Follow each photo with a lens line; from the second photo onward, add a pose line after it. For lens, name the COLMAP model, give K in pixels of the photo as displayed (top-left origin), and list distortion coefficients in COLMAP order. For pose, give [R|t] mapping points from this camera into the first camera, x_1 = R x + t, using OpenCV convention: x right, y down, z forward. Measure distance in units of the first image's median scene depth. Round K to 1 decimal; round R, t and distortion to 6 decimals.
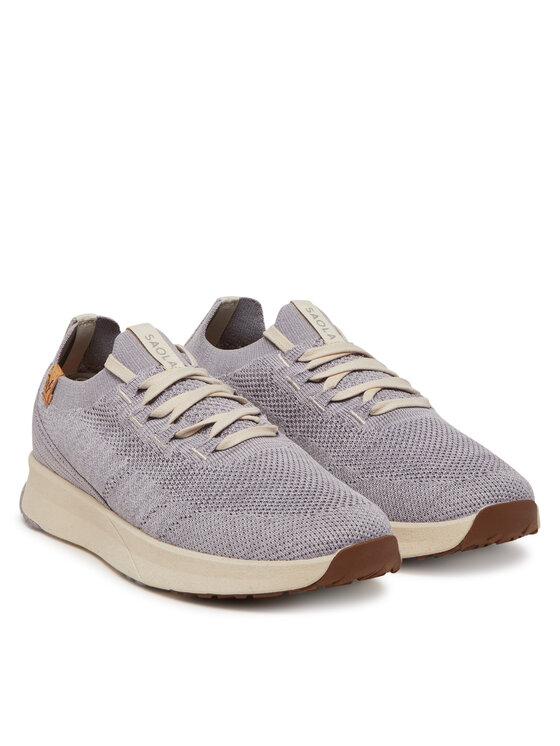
lens RADIAL K [[1667.5, 0, 280.5], [0, 1667.5, 373.1], [0, 0, 1]] dist [0.038483, 0.000000]
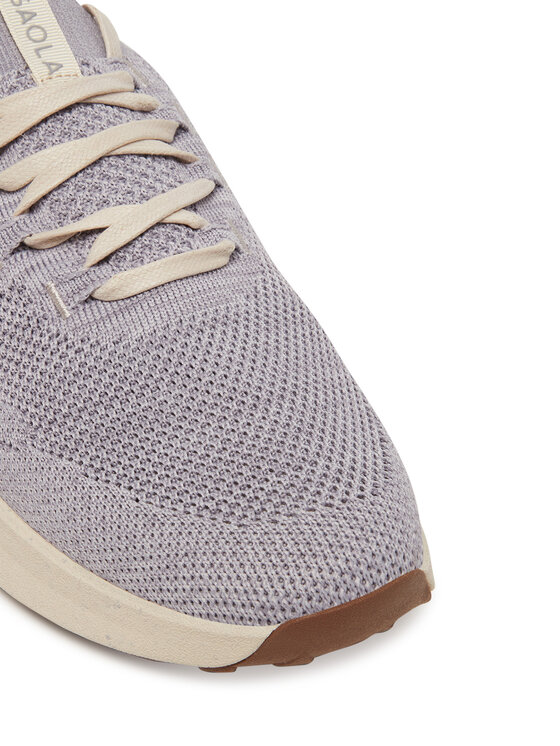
lens RADIAL K [[1595.8, 0, 280.0], [0, 1595.8, 372.3], [0, 0, 1]] dist [0.171871, 0.000000]
pose [[0.988985, 0.117392, -0.090157, 0.057676], [-0.080335, 0.937283, 0.339185, -0.092396], [0.124320, -0.328206, 0.936389, 0.558372]]
